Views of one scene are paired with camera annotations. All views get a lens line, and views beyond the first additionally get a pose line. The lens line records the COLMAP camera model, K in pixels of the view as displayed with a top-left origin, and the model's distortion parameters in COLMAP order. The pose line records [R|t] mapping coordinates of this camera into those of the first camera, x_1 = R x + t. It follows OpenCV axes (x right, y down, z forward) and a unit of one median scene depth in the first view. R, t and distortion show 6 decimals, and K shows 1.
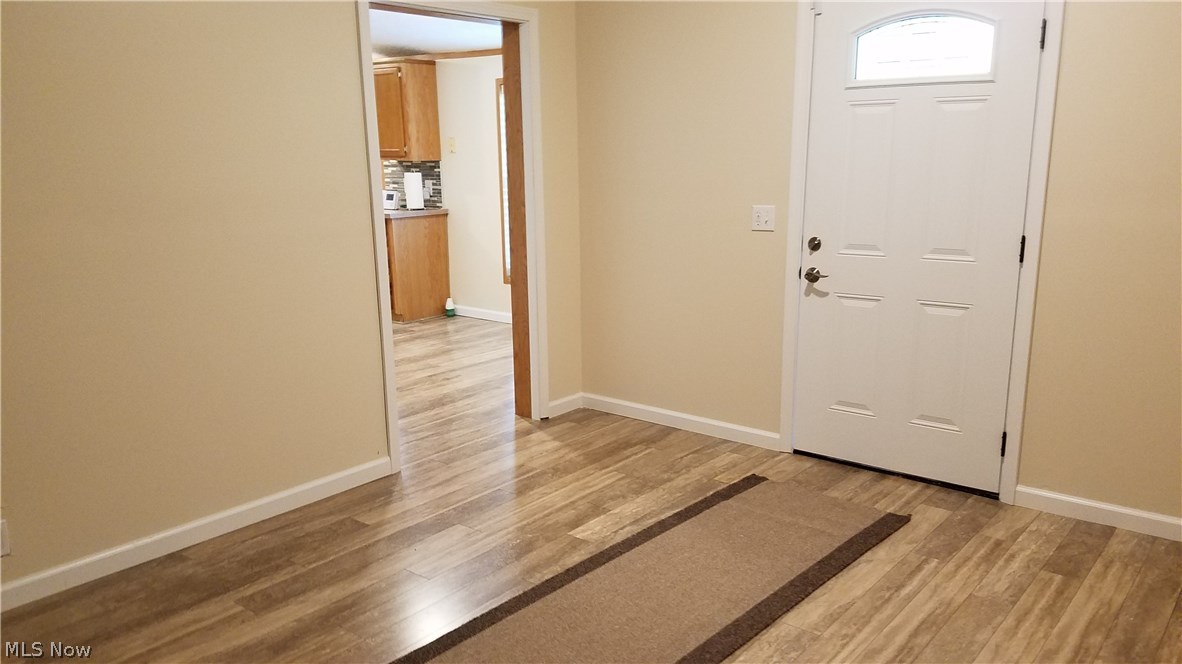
lens RADIAL K [[908.2, 0, 593.0], [0, 908.2, 381.1], [0, 0, 1]] dist [0.087670, -0.001041]
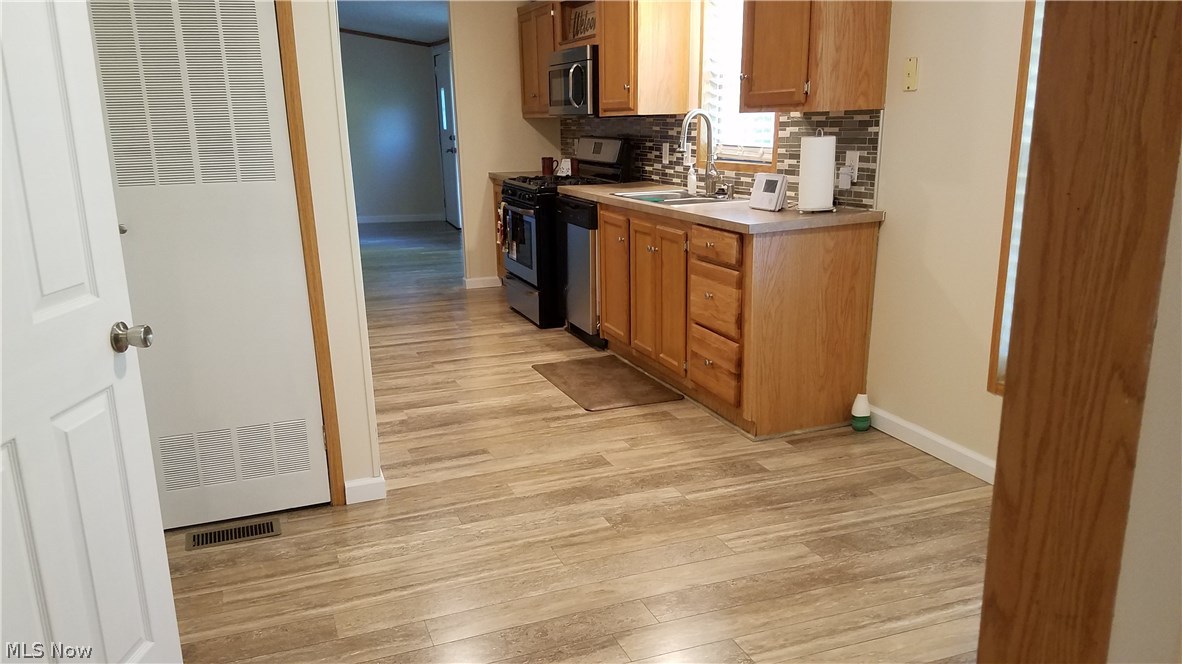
lens RADIAL K [[908.2, 0, 593.0], [0, 908.2, 381.1], [0, 0, 1]] dist [0.087670, -0.001041]
pose [[0.866369, 0.128078, -0.482701, -0.046865], [-0.108629, 0.991742, 0.068174, -0.116534], [0.487447, -0.006629, 0.873128, 0.503751]]
